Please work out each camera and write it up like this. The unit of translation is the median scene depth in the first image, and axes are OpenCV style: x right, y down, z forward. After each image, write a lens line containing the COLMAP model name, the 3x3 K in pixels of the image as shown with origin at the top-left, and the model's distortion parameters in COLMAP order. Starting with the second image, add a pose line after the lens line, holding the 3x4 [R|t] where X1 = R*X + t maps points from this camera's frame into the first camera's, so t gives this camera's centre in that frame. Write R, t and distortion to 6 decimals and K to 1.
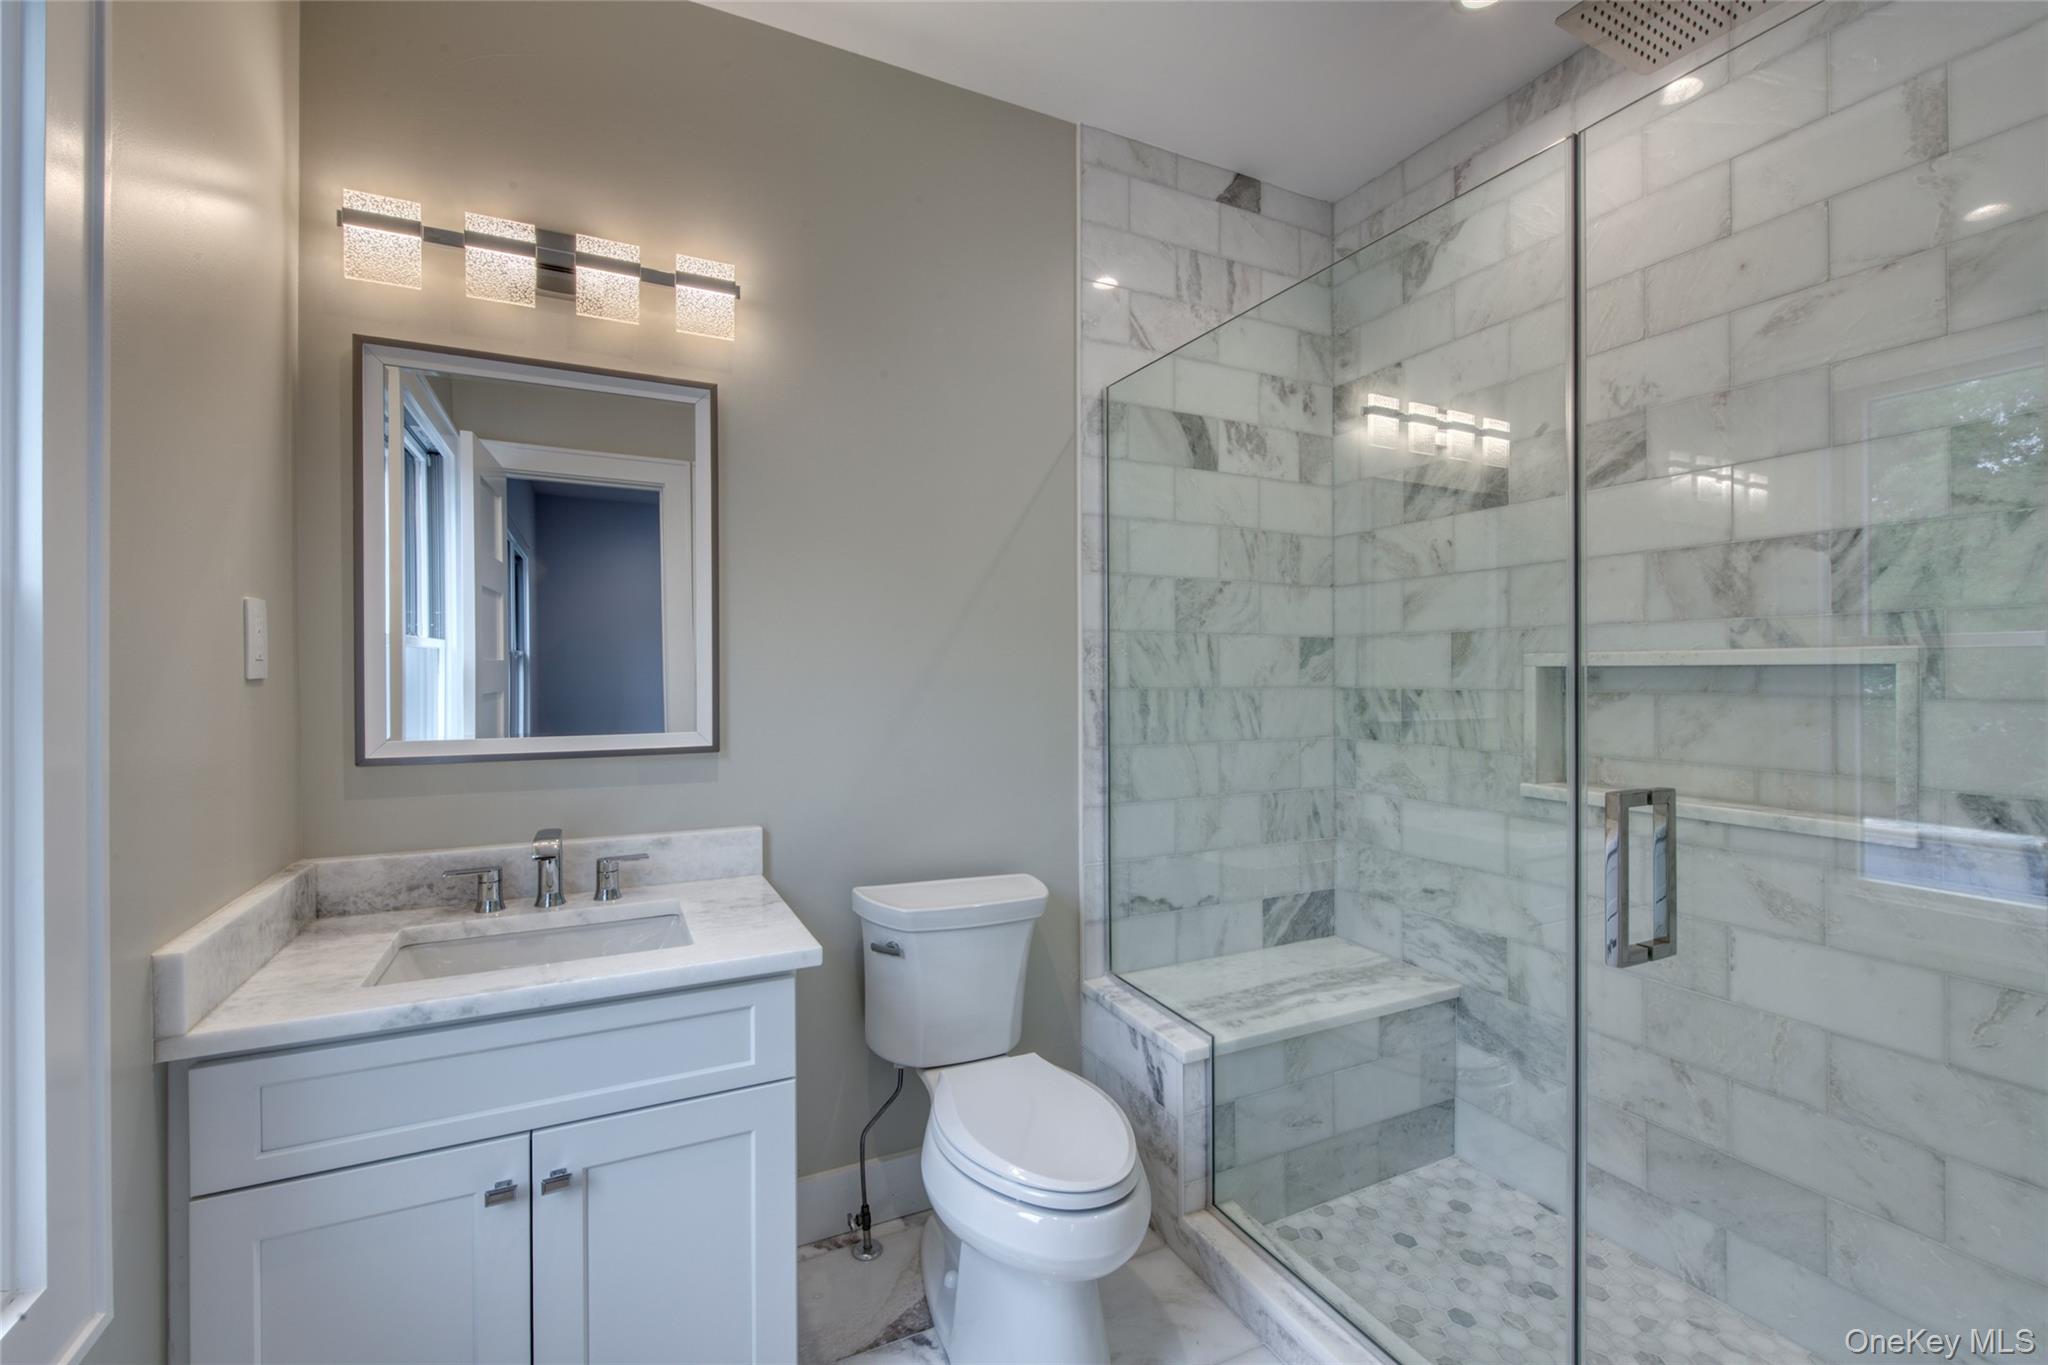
lens RADIAL K [[902.9, 0, 1027.7], [0, 902.9, 676.1], [0, 0, 1]] dist [-0.009512, 0.000976]
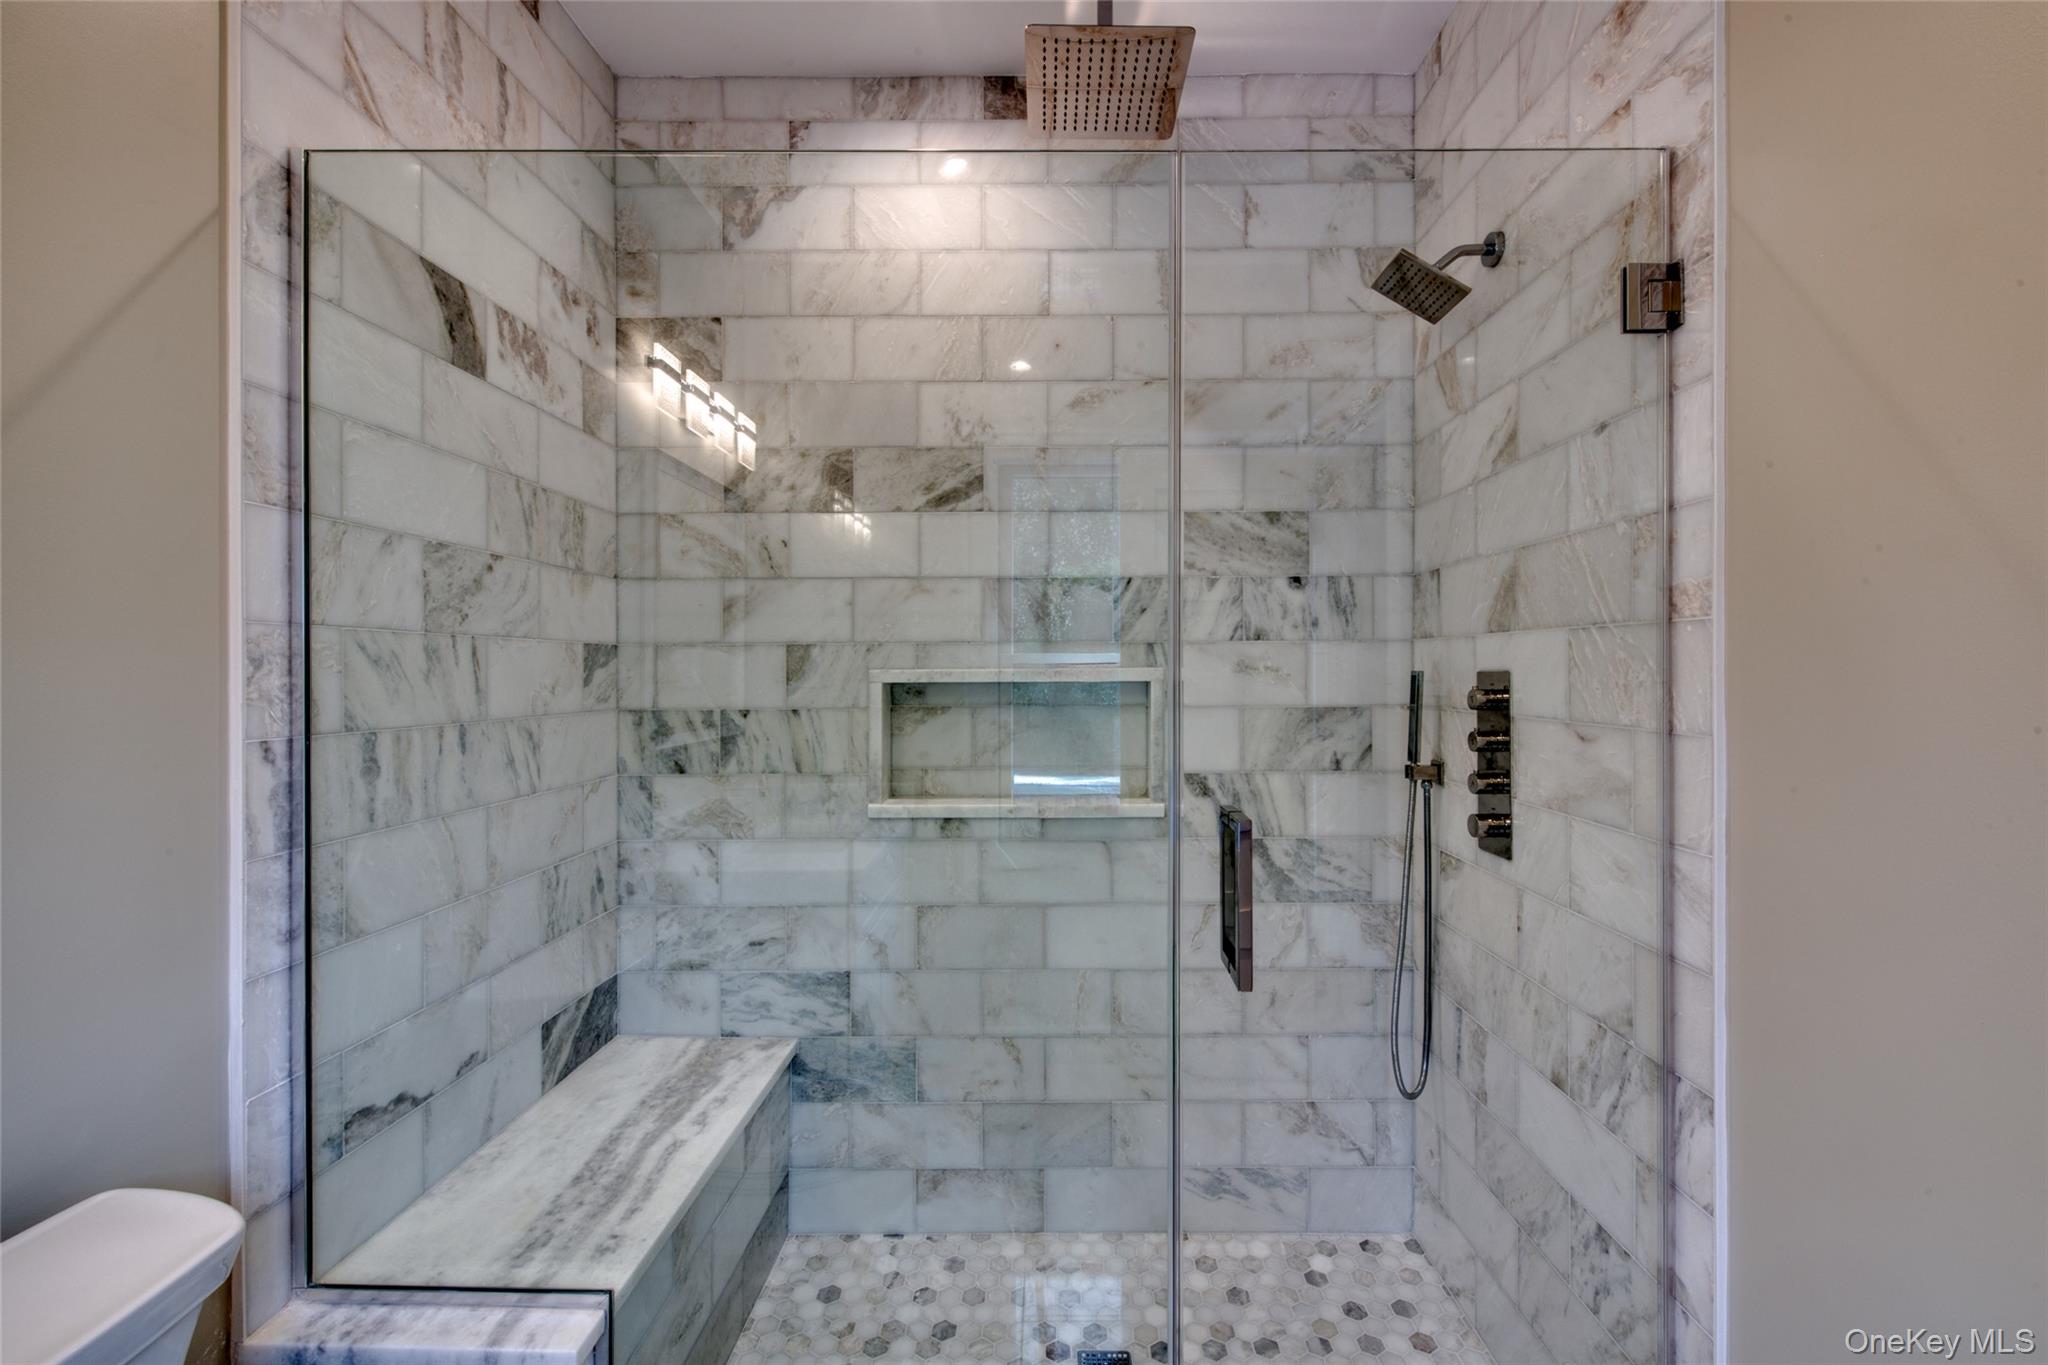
lens RADIAL K [[830.1, 0, 1031.7], [0, 830.1, 667.7], [0, 0, 1]] dist [0.005819, -0.000693]
pose [[0.442944, 0.000736, 0.896549, -0.154758], [0.005983, 0.999975, -0.003777, -0.020940], [-0.896529, 0.007037, 0.442929, 0.419954]]
